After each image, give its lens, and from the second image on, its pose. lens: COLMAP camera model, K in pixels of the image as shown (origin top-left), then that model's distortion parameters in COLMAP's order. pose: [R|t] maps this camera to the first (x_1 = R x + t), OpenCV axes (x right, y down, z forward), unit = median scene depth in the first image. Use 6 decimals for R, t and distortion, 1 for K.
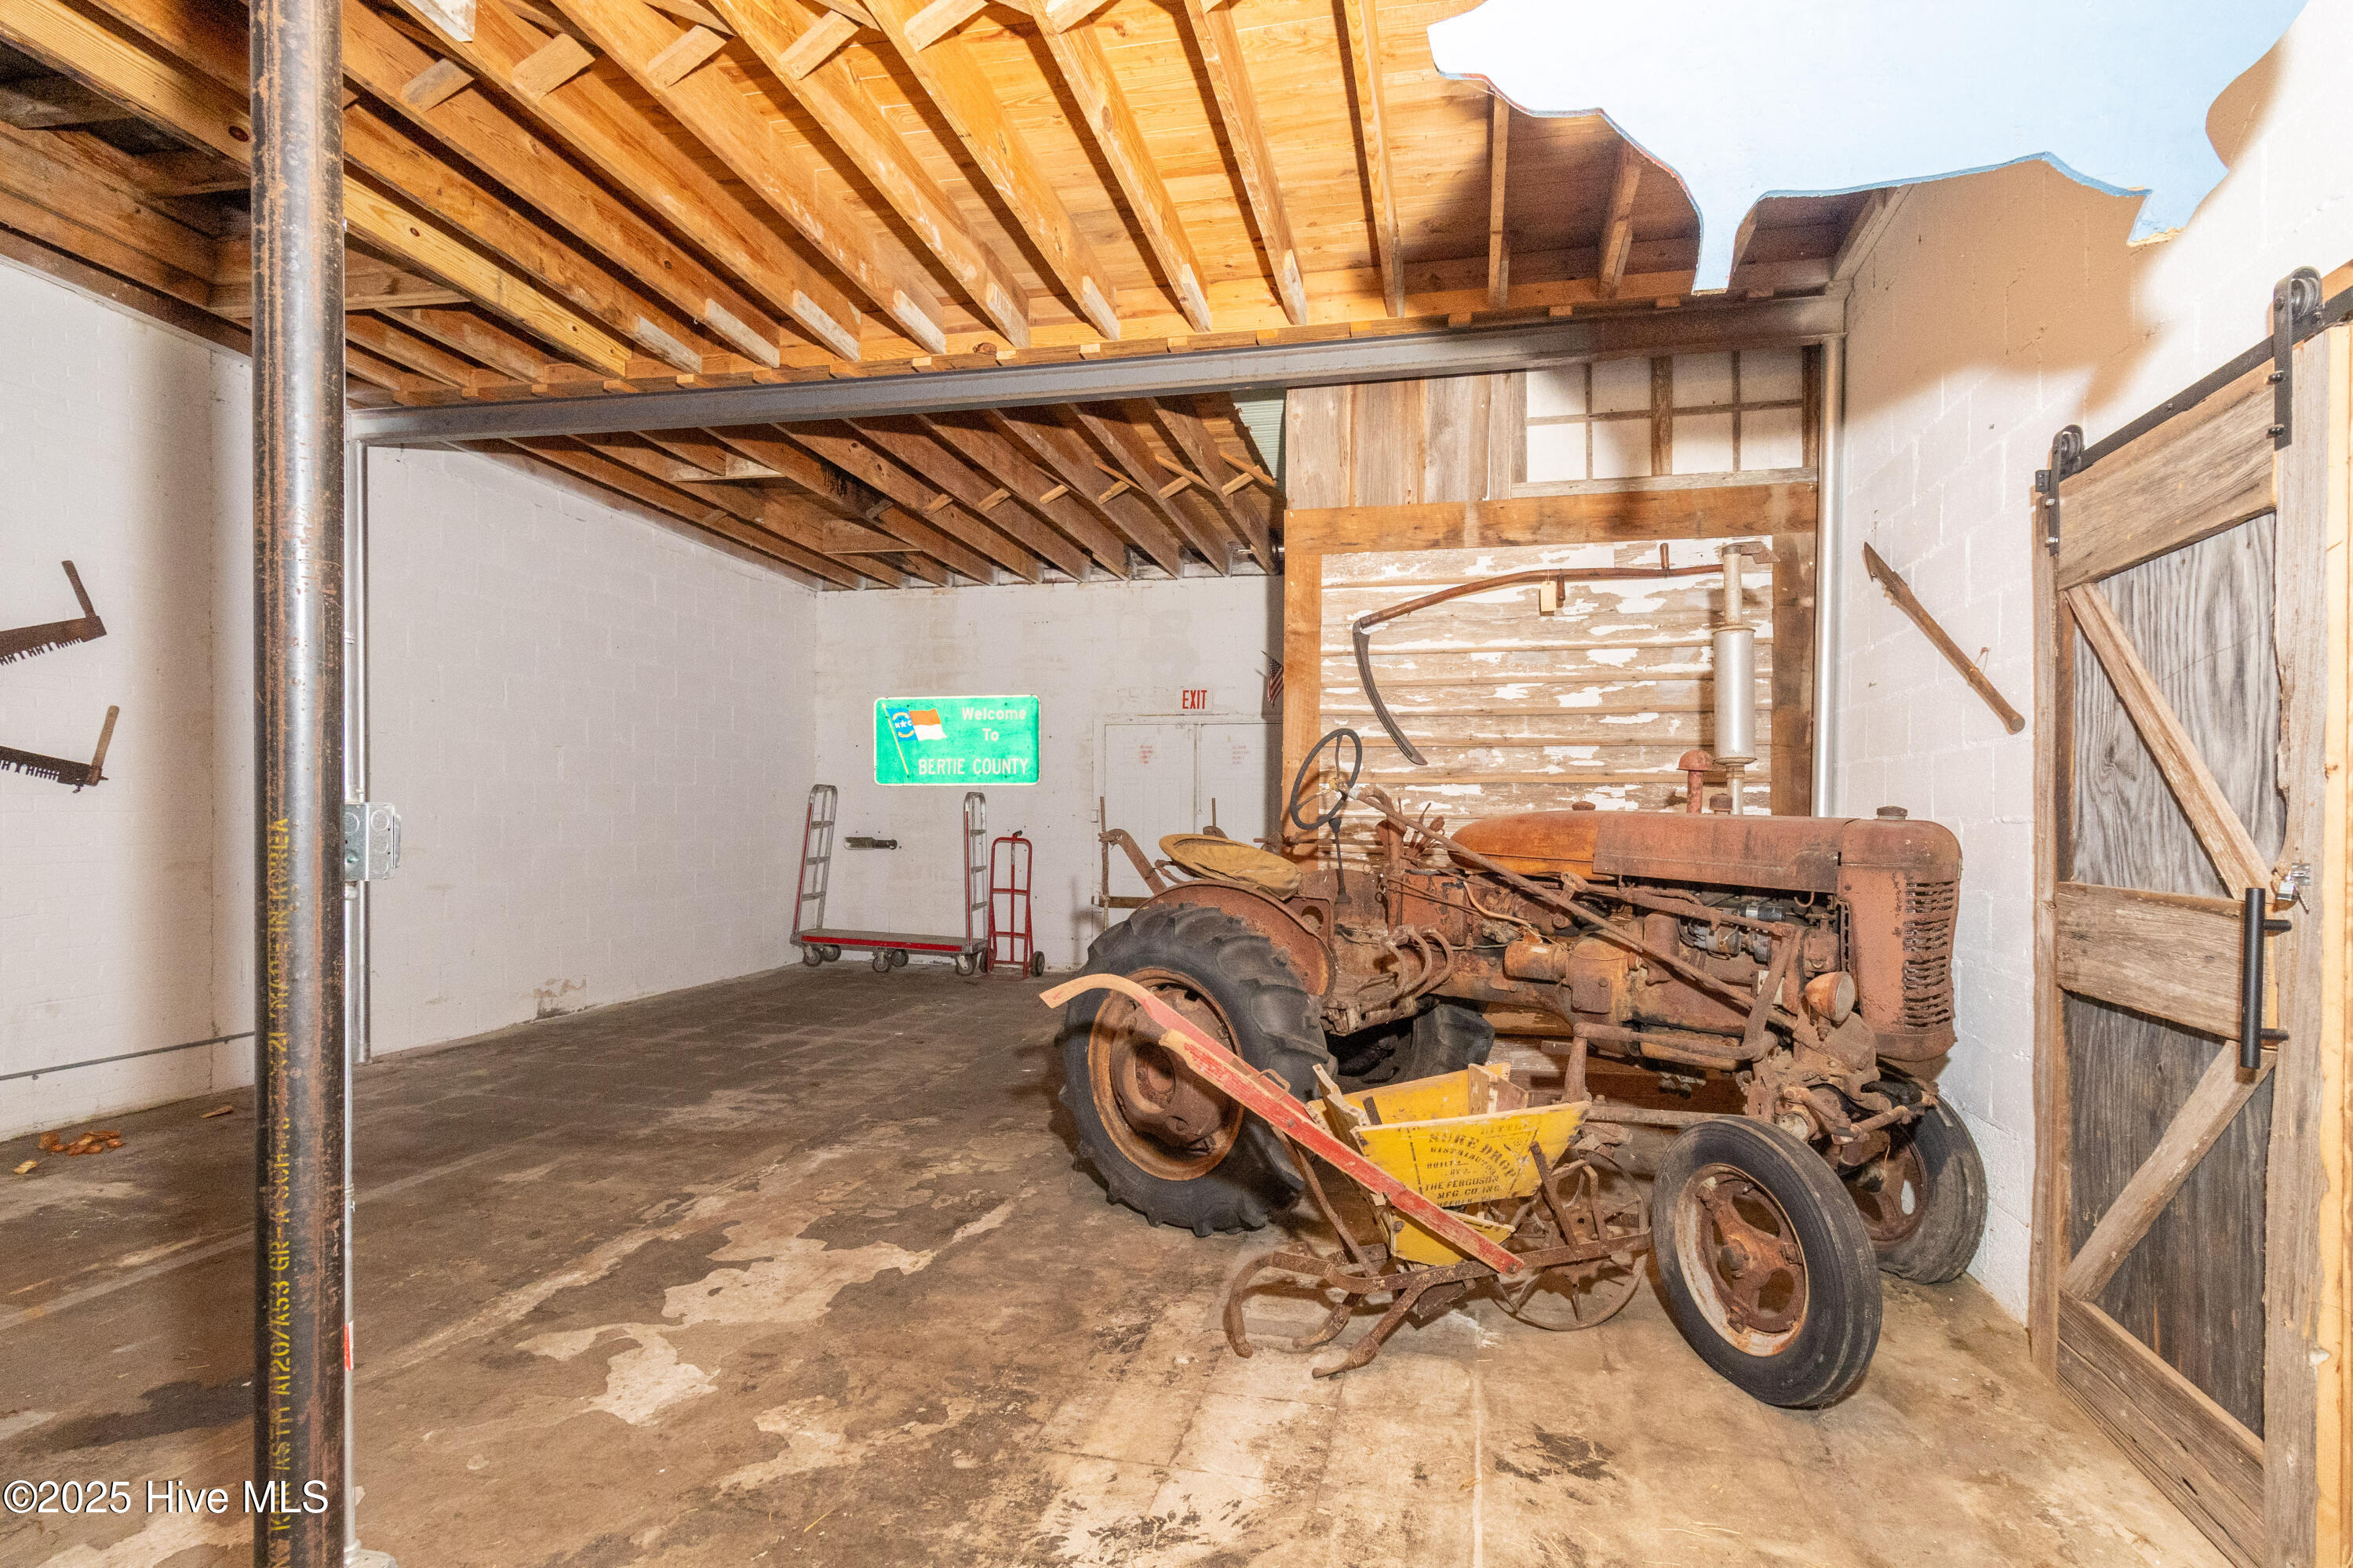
lens RADIAL K [[1136.4, 0, 1242.9], [0, 1136.4, 829.7], [0, 0, 1]] dist [0.011149, -0.000215]
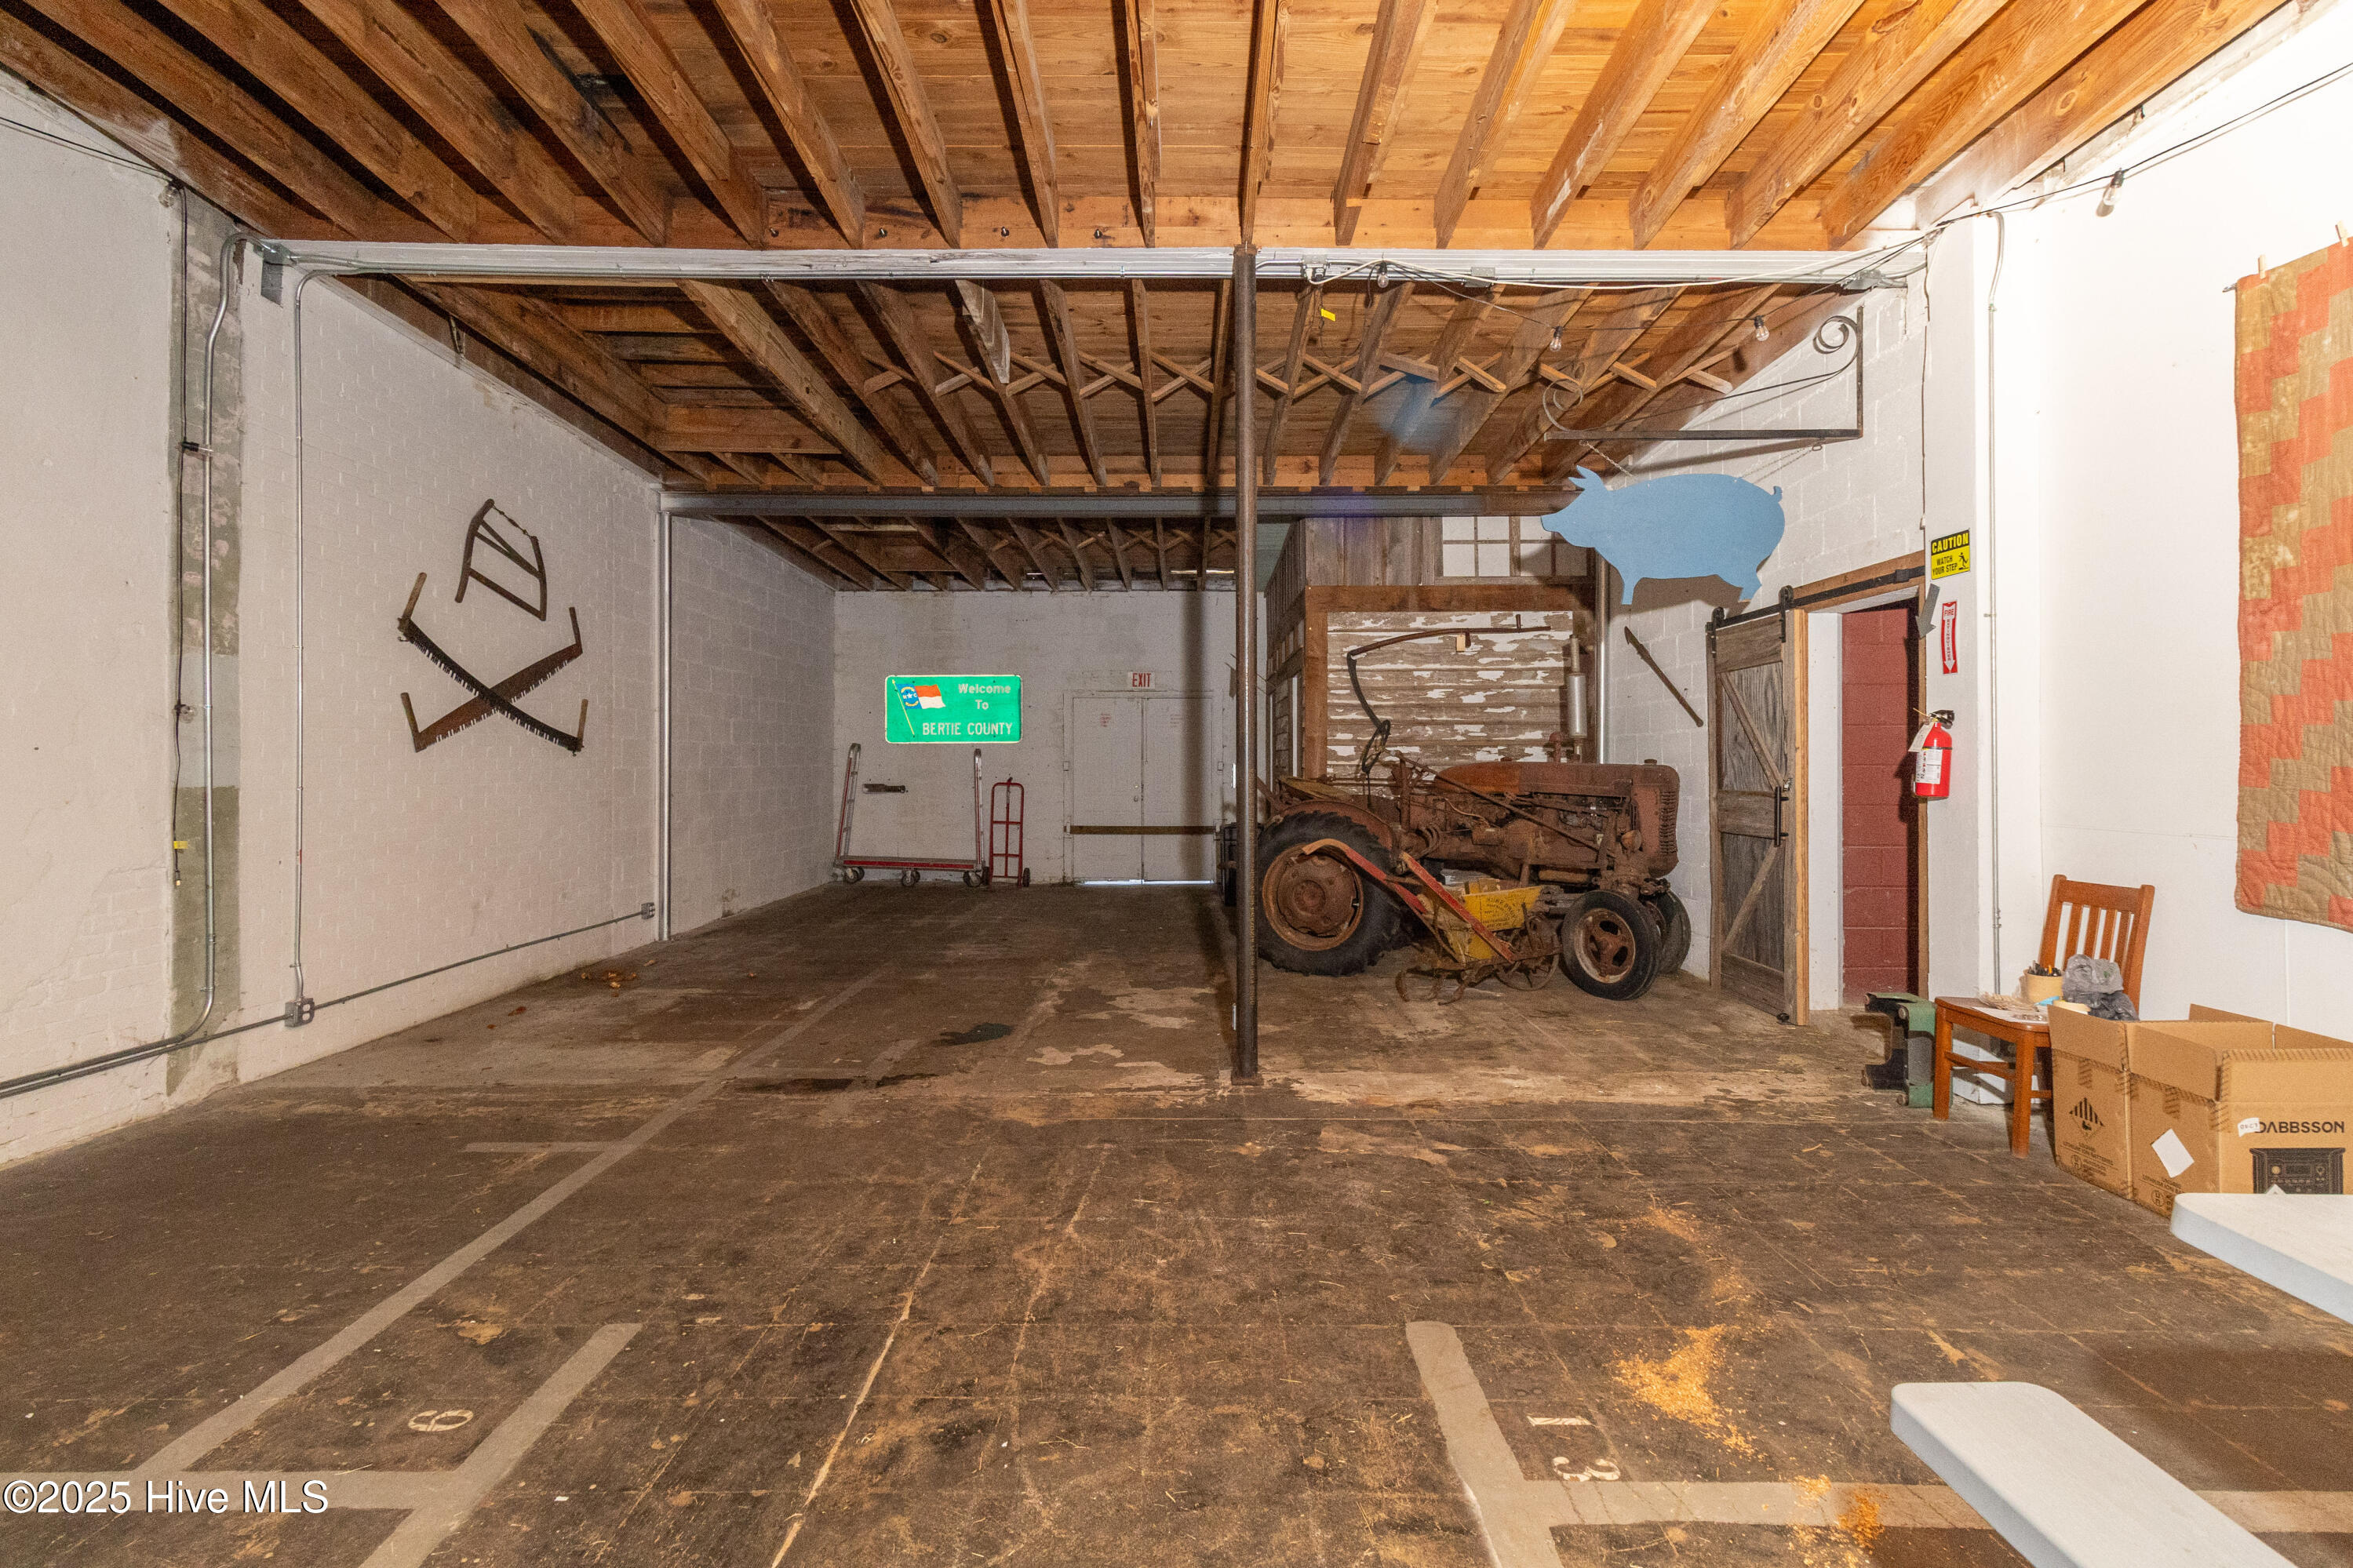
lens RADIAL K [[1136.4, 0, 1177.4], [0, 1136.4, 762.9], [0, 0, 1]] dist [0.011149, -0.000215]
pose [[0.981083, -0.007289, 0.193453, -0.519376], [0.009781, 0.999881, -0.011927, 0.003486], [-0.193343, 0.013594, 0.981037, -0.680091]]
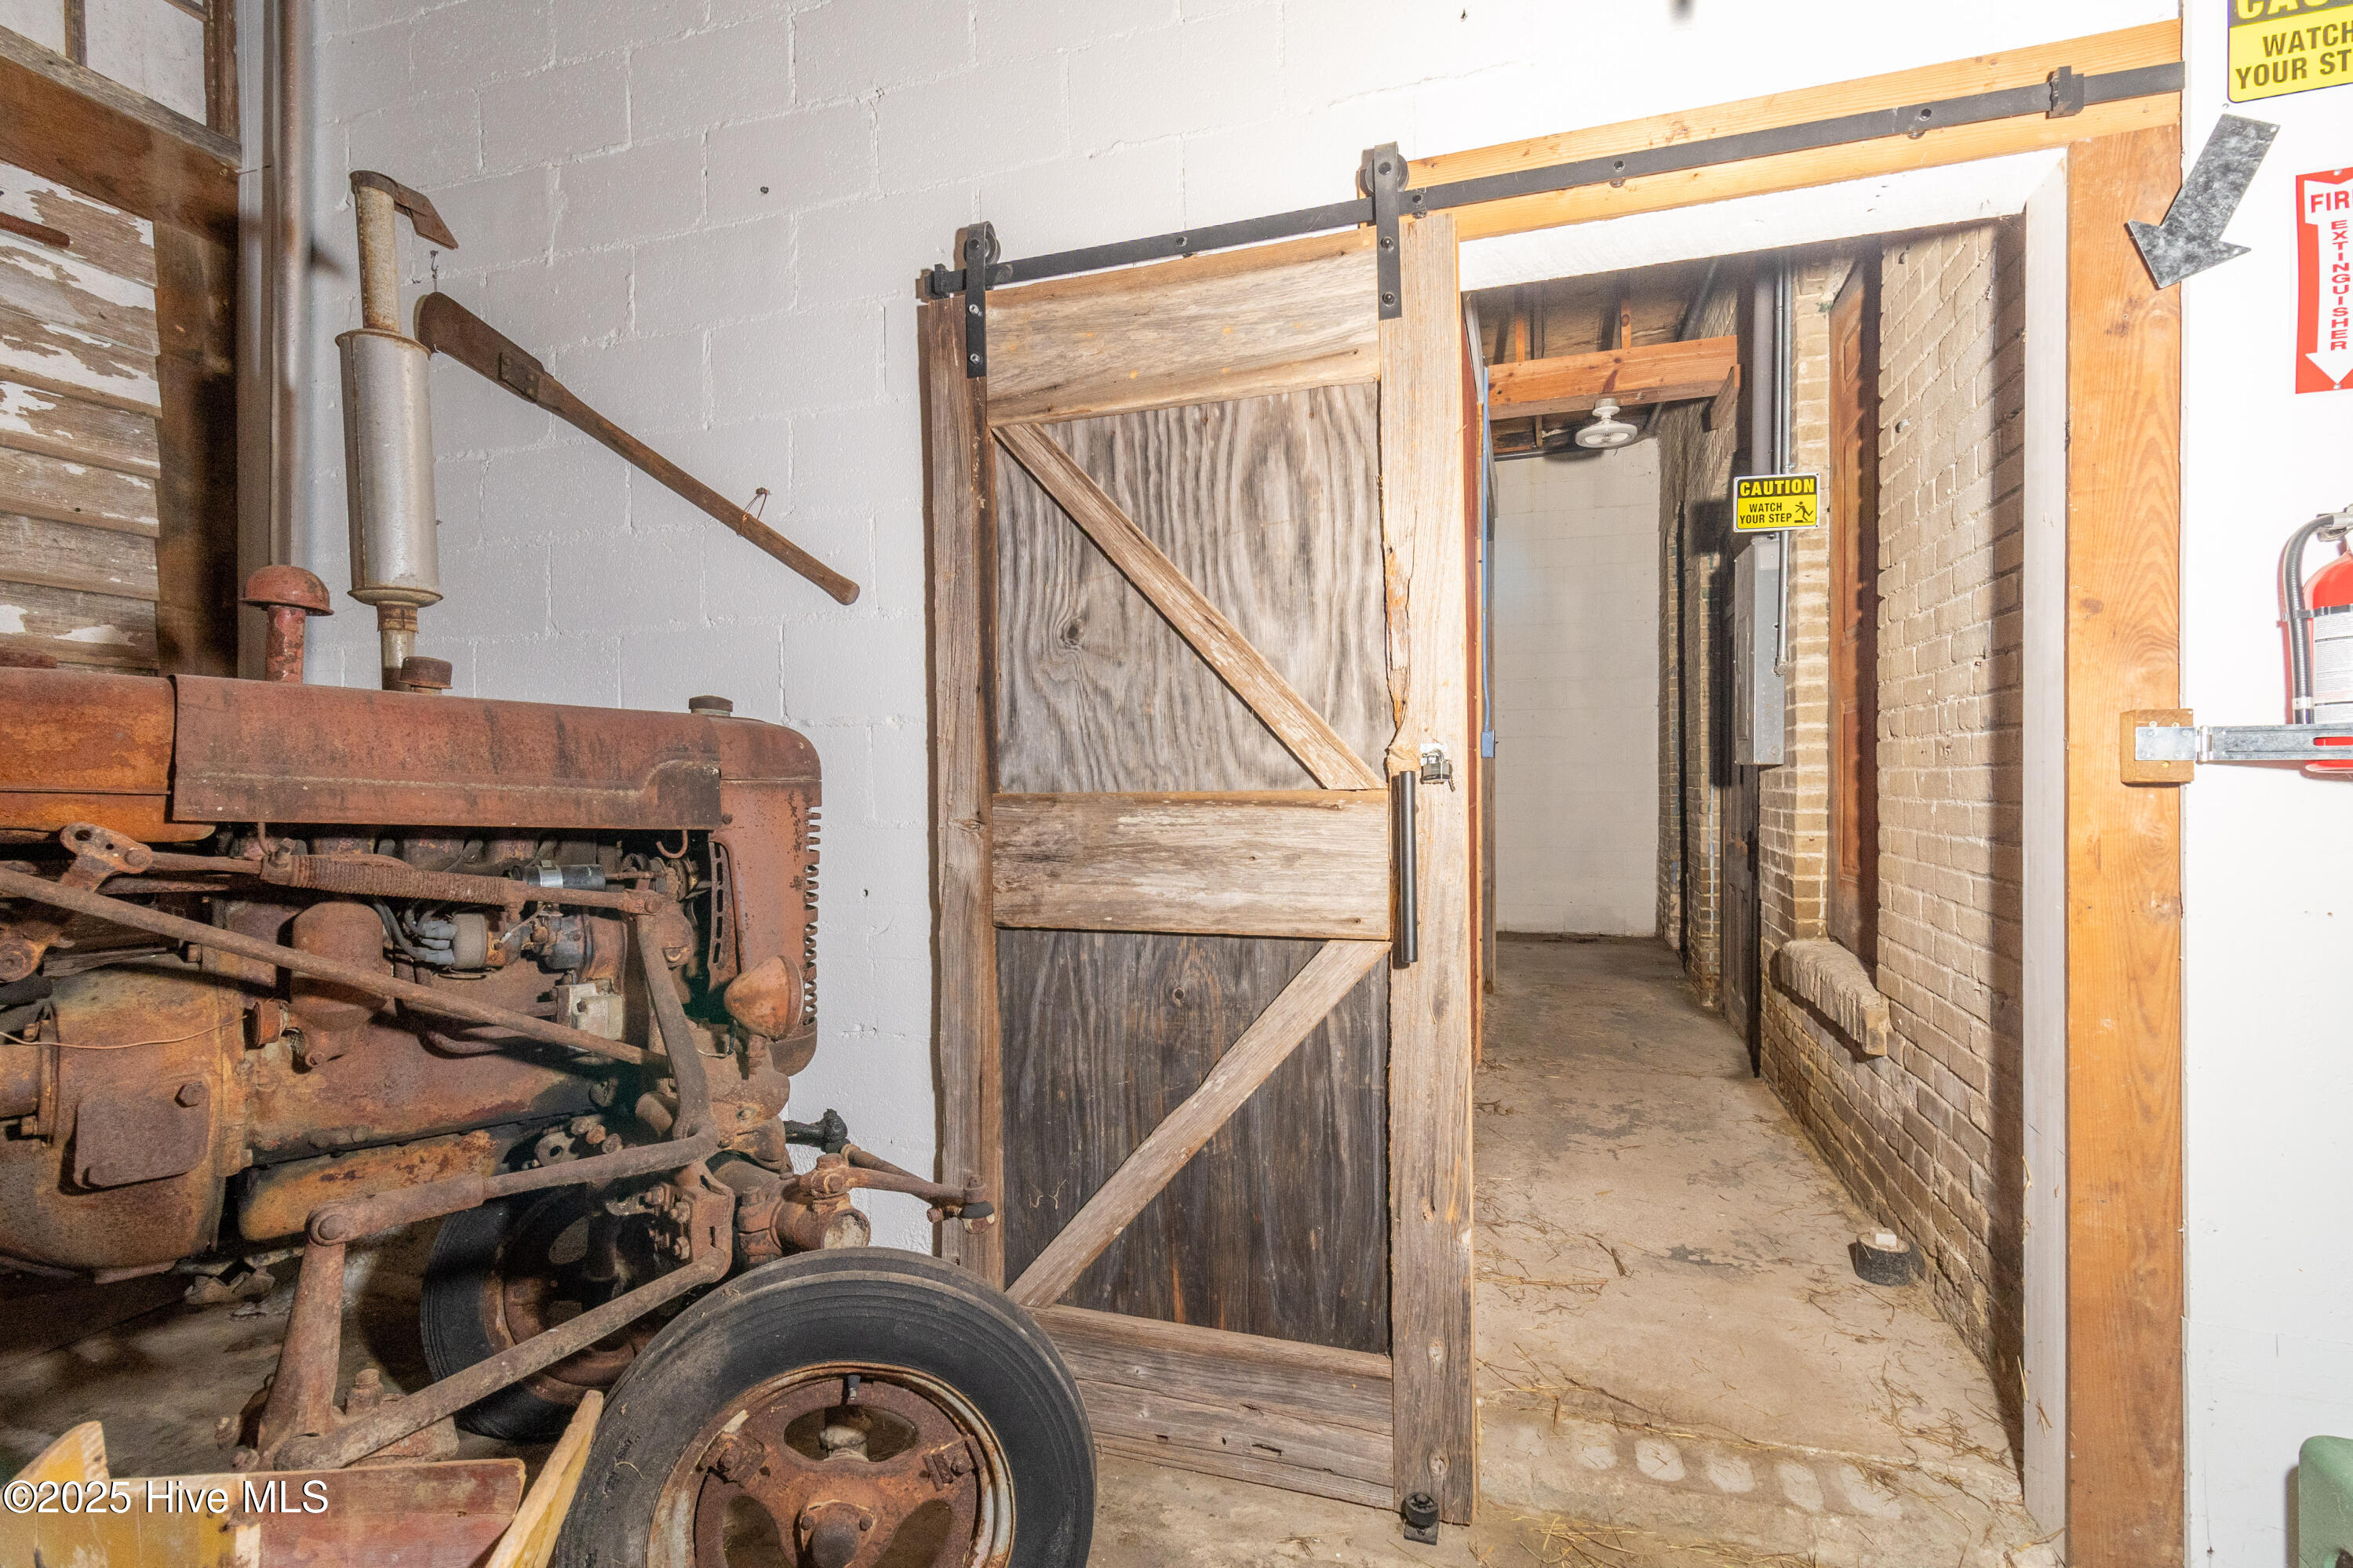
lens RADIAL K [[1136.4, 0, 1172.0], [0, 1136.4, 782.3], [0, 0, 1]] dist [0.011149, -0.000215]
pose [[0.121787, -0.004319, 0.992547, -0.030602], [0.020146, 0.999795, 0.001879, 0.022021], [-0.992352, 0.019767, 0.121849, 0.439839]]
